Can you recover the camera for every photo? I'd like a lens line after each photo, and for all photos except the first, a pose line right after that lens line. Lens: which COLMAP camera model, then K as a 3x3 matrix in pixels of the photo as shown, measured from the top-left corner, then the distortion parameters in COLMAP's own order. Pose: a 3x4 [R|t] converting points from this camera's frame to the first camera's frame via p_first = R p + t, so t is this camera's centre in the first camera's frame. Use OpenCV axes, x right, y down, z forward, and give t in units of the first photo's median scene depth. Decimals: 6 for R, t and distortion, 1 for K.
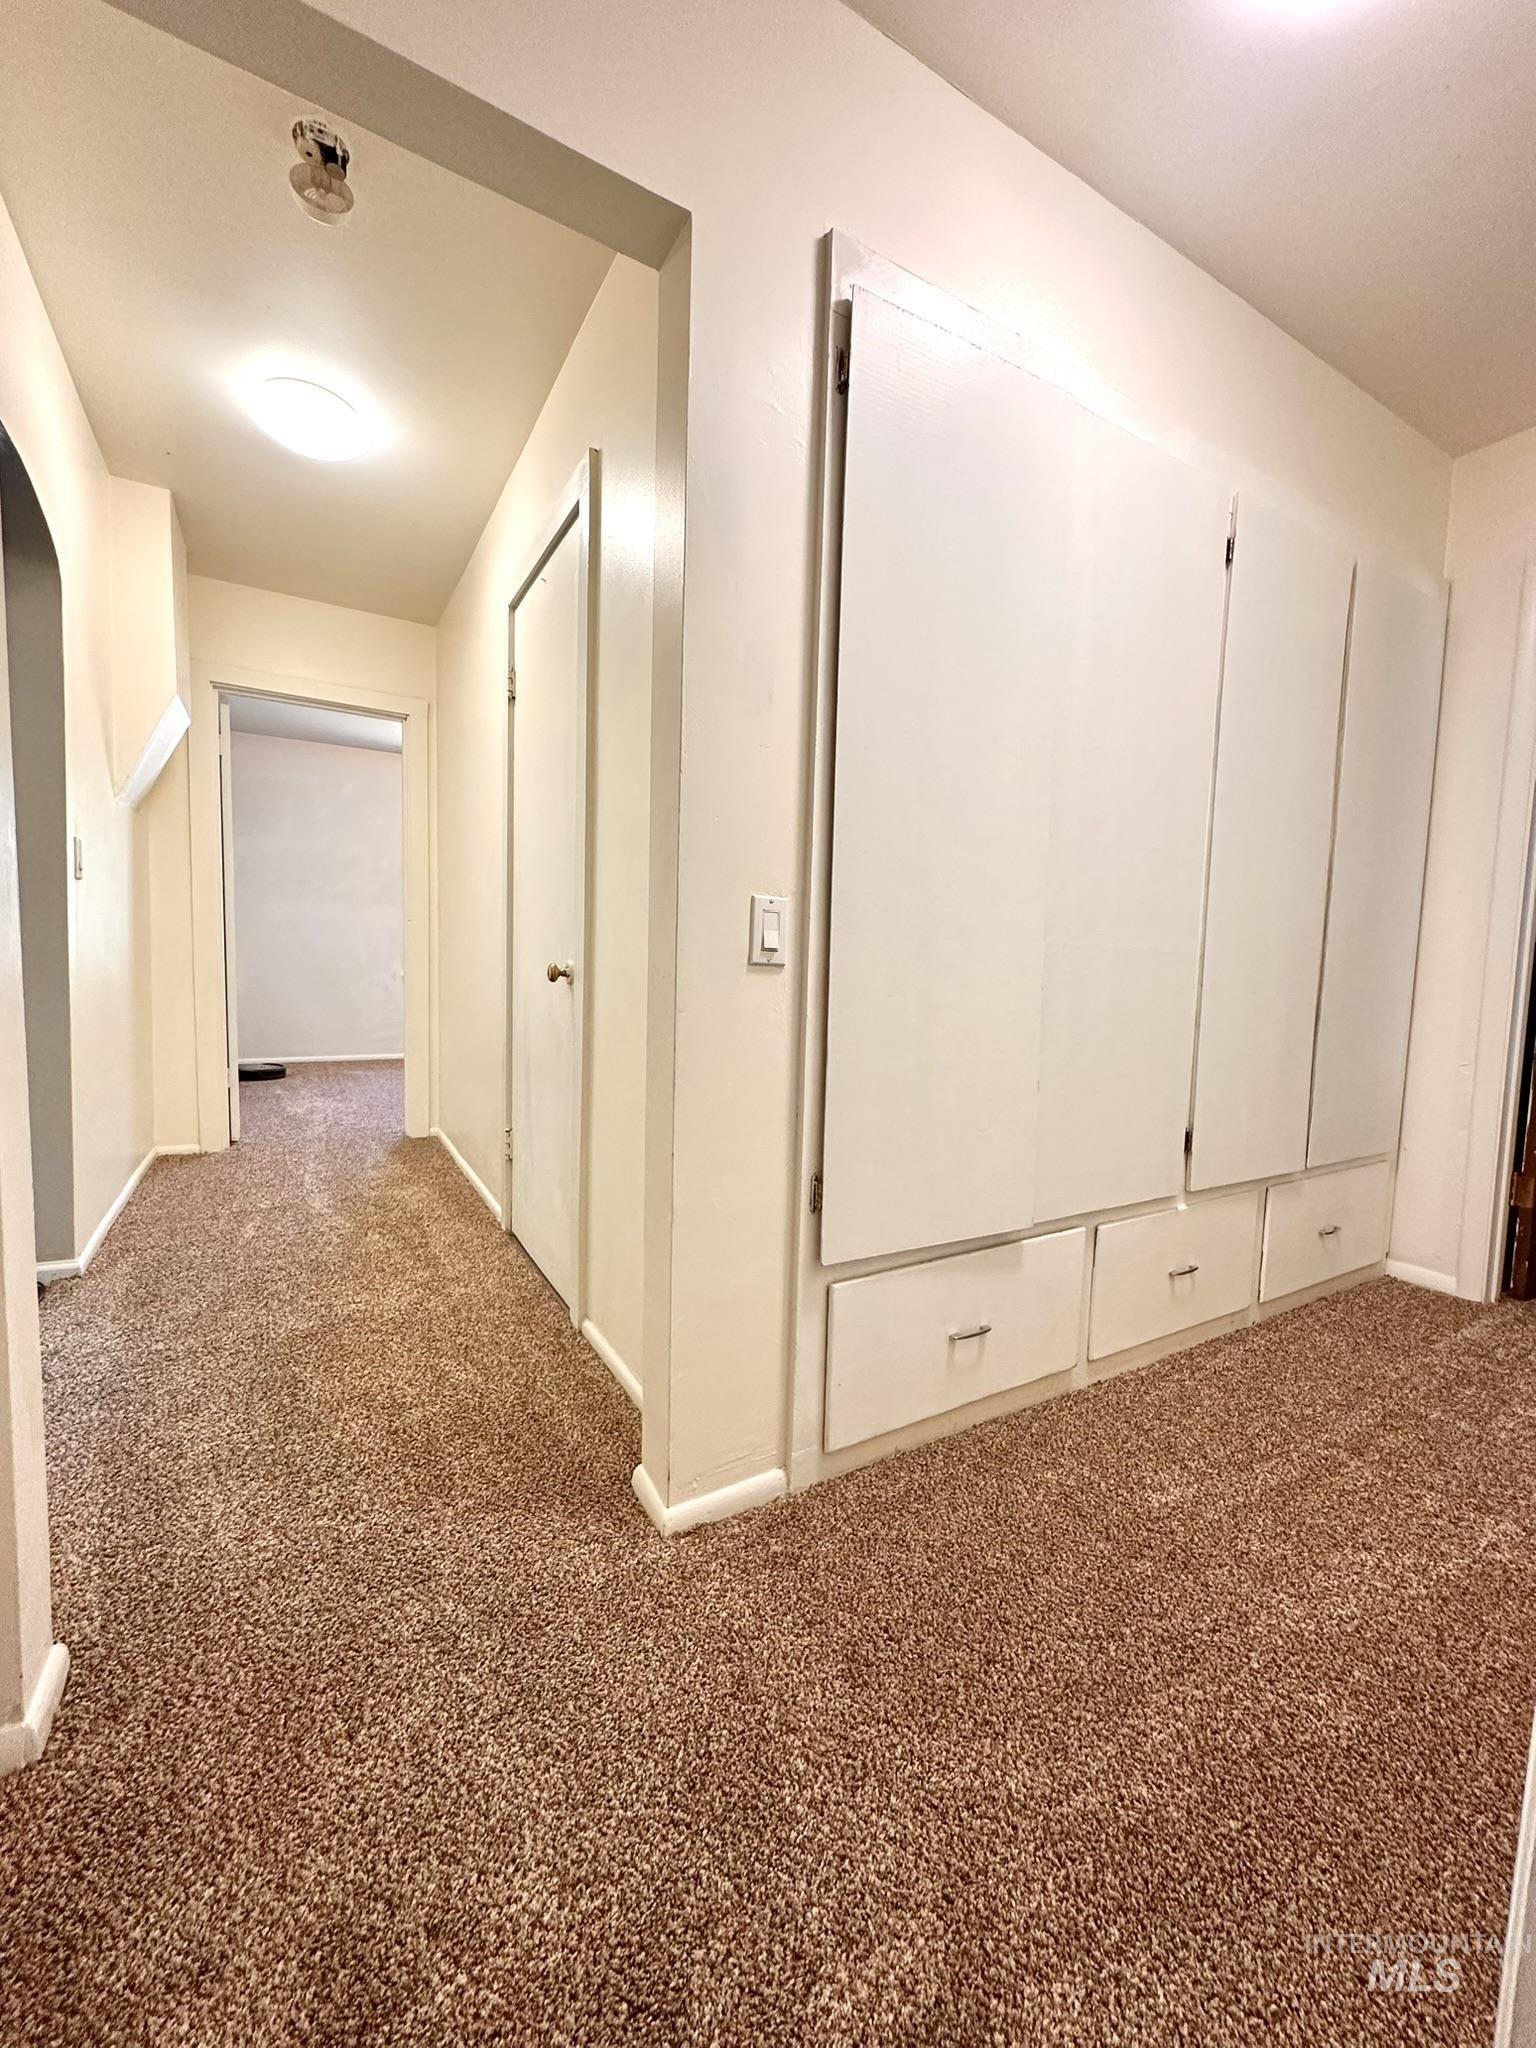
lens RADIAL K [[816.0, 0, 770.7], [0, 816.0, 1024.7], [0, 0, 1]] dist [-0.004101, 0.001055]
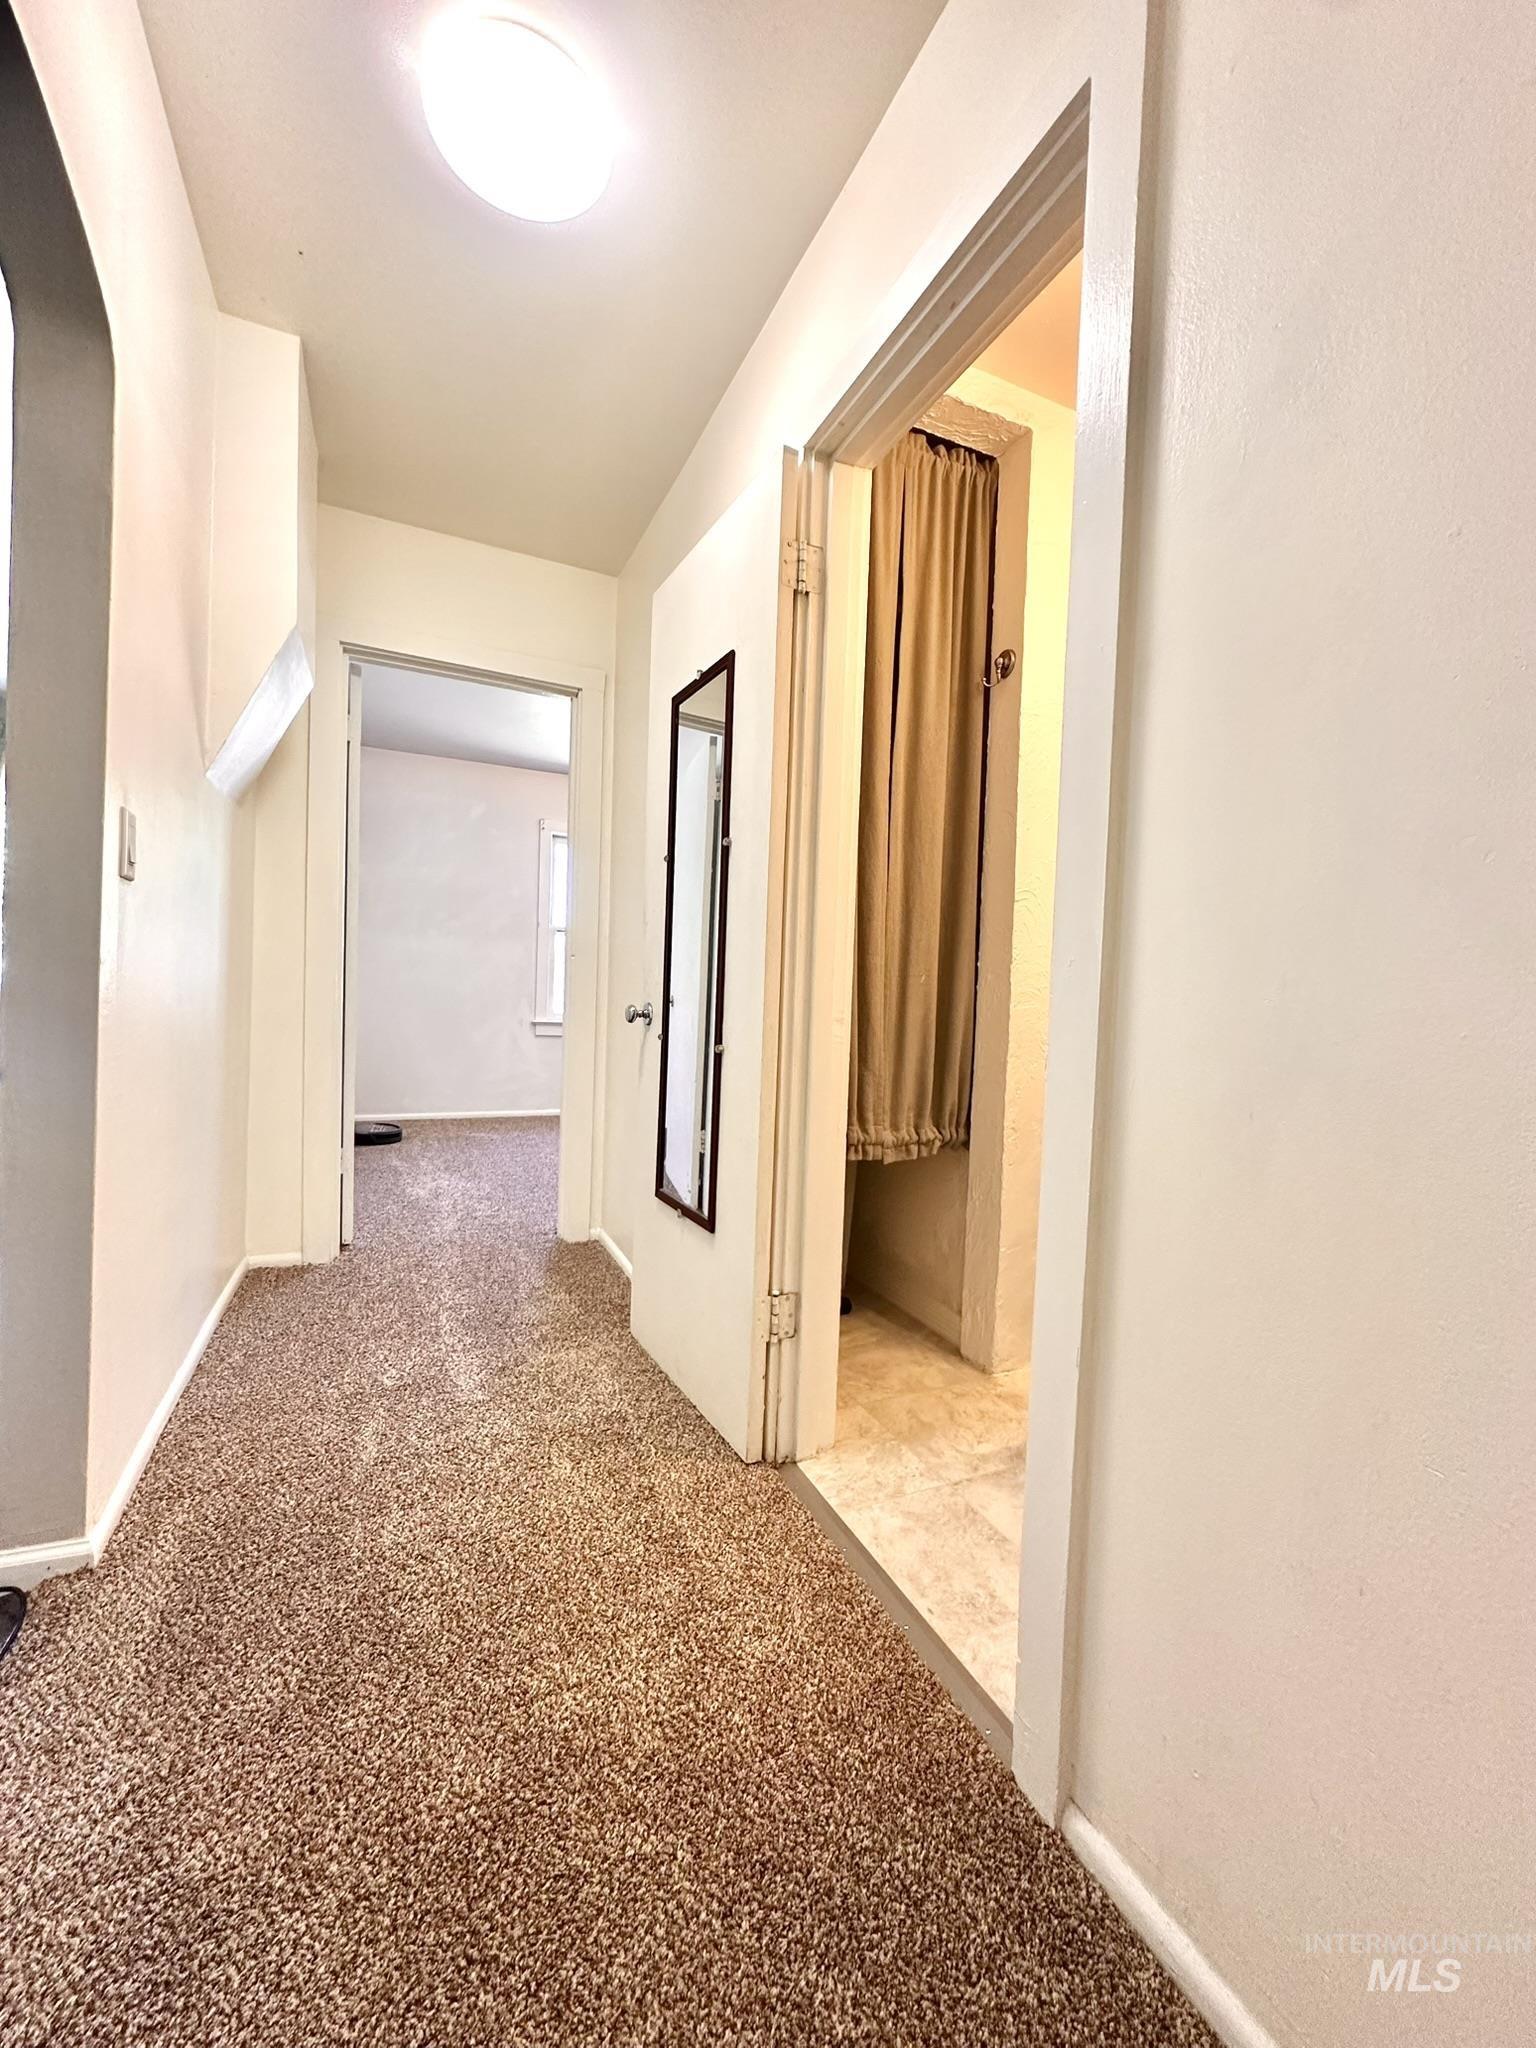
lens RADIAL K [[816.0, 0, 770.7], [0, 816.0, 1024.7], [0, 0, 1]] dist [-0.004101, 0.001055]
pose [[0.995153, 0.008361, -0.097978, -0.215784], [-0.013261, 0.998688, -0.049470, -0.033051], [0.097436, 0.050529, 0.993958, 0.308063]]
